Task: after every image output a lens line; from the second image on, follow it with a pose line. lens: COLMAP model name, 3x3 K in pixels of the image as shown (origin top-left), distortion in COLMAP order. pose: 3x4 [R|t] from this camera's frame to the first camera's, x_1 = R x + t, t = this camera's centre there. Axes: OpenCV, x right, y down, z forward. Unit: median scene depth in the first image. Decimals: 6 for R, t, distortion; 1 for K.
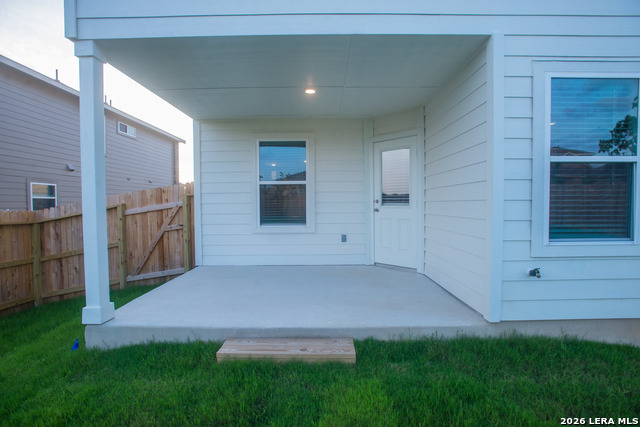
lens RADIAL K [[301.5, 0, 318.8], [0, 301.5, 214.4], [0, 0, 1]] dist [0.014274, -0.000074]
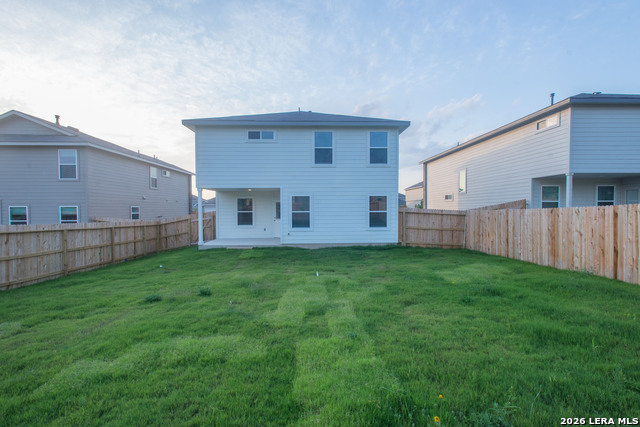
lens RADIAL K [[301.5, 0, 322.5], [0, 301.5, 211.7], [0, 0, 1]] dist [0.014274, -0.000074]
pose [[0.999071, 0.002817, 0.042992, 0.536635], [-0.001786, 0.999710, -0.024010, -0.030495], [-0.043047, 0.023911, 0.998787, -2.098051]]
